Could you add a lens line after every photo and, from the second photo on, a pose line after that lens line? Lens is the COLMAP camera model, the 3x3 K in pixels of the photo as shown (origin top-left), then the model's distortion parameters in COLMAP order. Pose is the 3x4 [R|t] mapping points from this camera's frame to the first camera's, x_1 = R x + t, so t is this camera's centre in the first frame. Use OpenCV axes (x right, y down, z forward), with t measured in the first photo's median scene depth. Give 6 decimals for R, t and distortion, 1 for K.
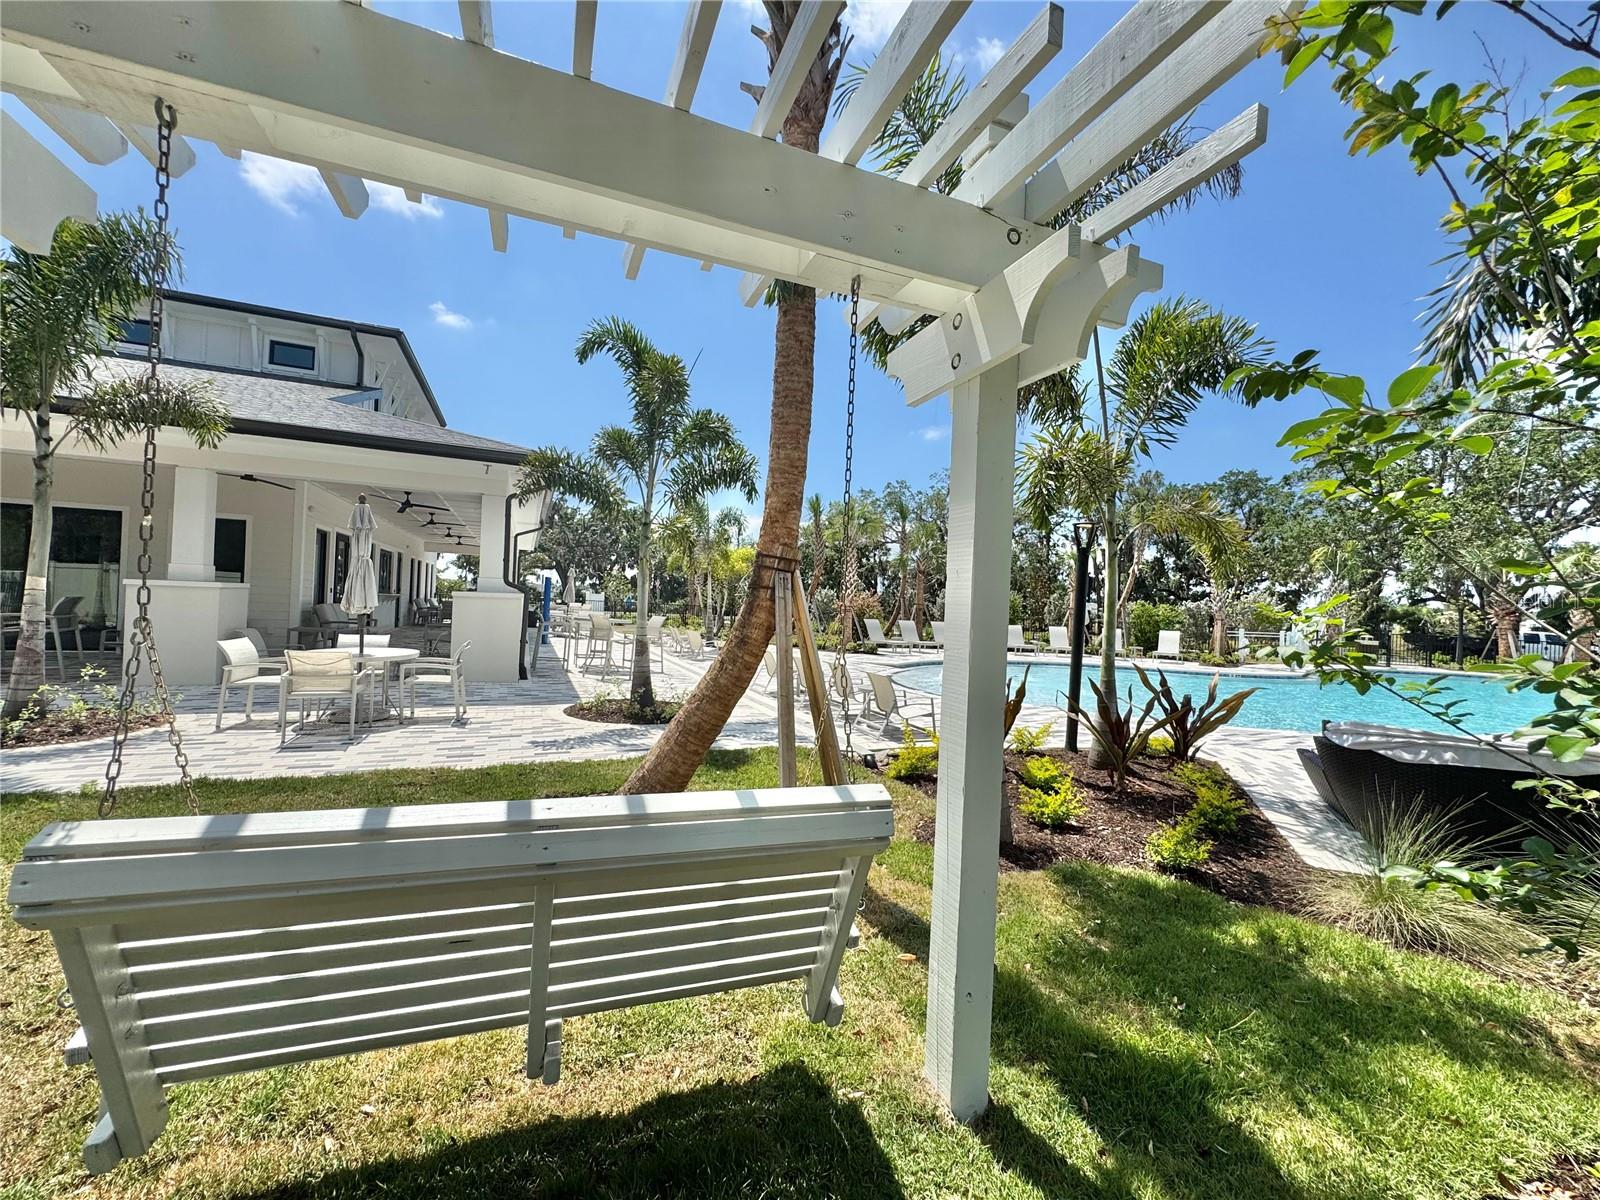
lens RADIAL K [[643.4, 0, 798.4], [0, 643.4, 598.9], [0, 0, 1]] dist [-0.002567, 0.000232]
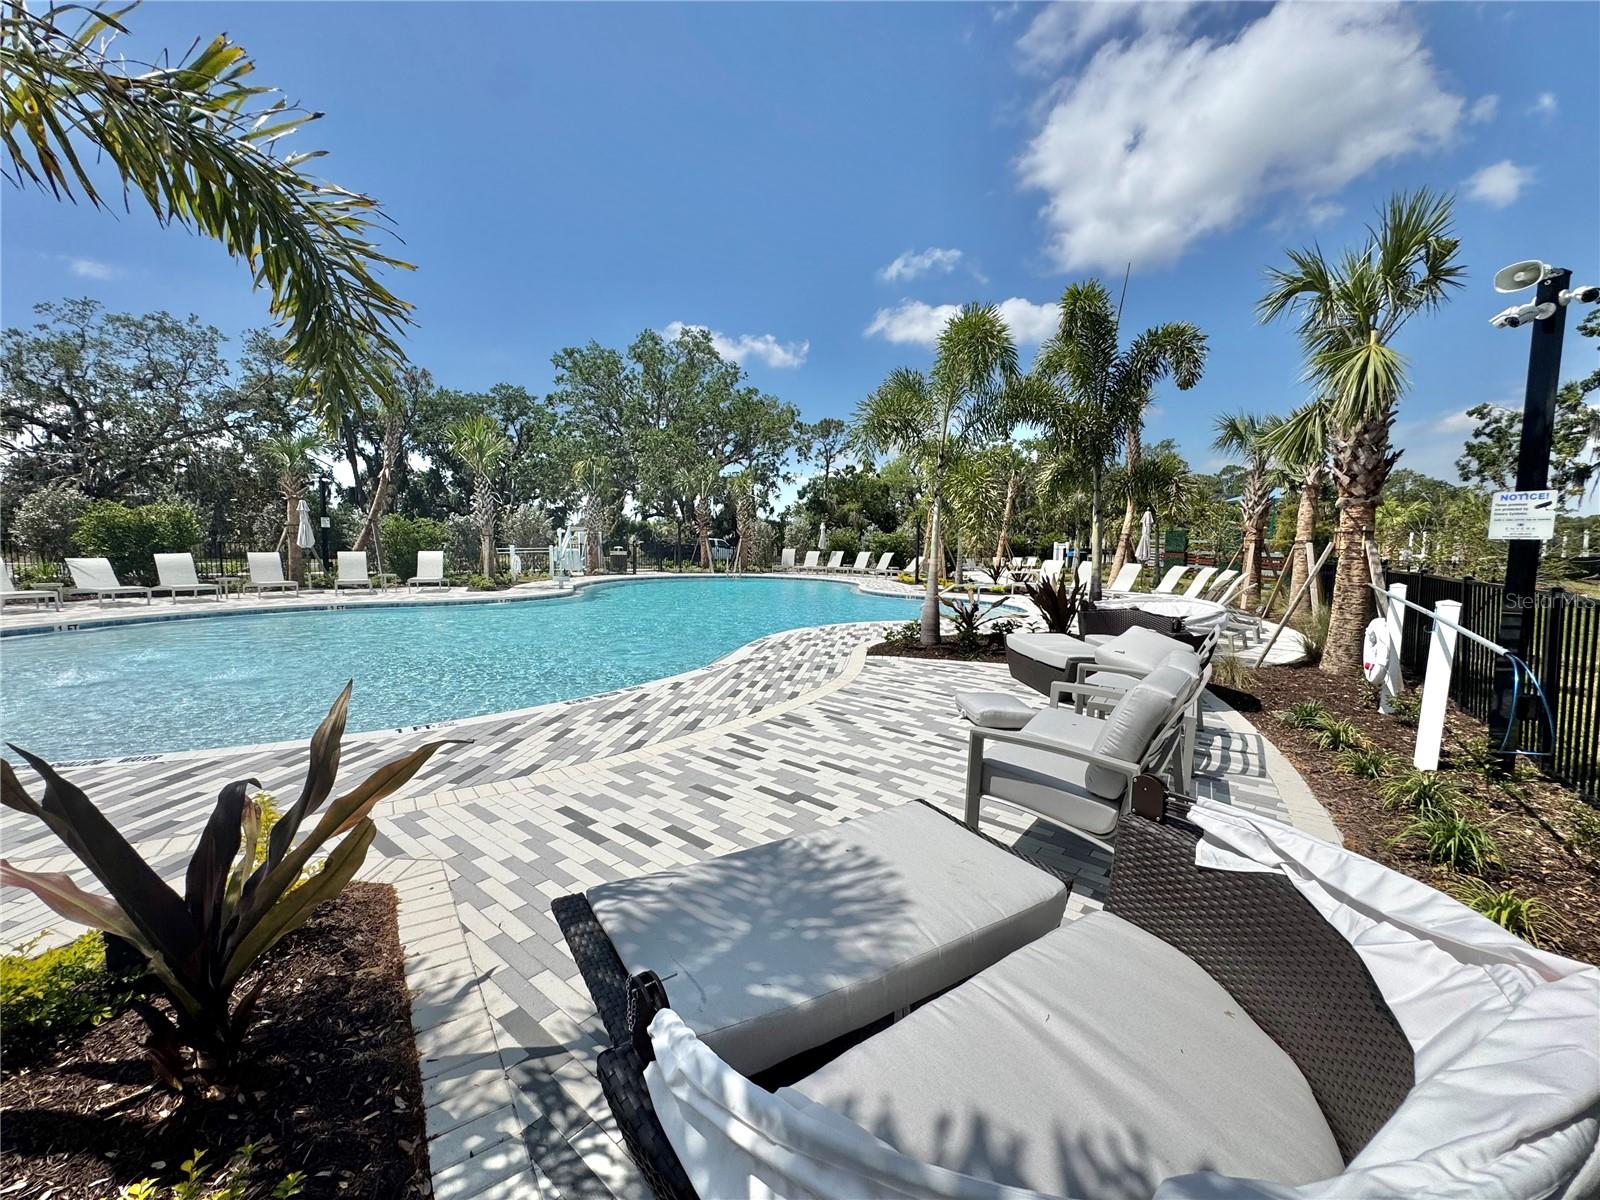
lens RADIAL K [[643.4, 0, 798.4], [0, 643.4, 598.9], [0, 0, 1]] dist [-0.002567, 0.000232]
pose [[0.535732, -0.108421, 0.837398, 0.074333], [0.001722, 0.991860, 0.127318, 0.003813], [-0.844386, -0.066766, 0.531558, 0.092232]]
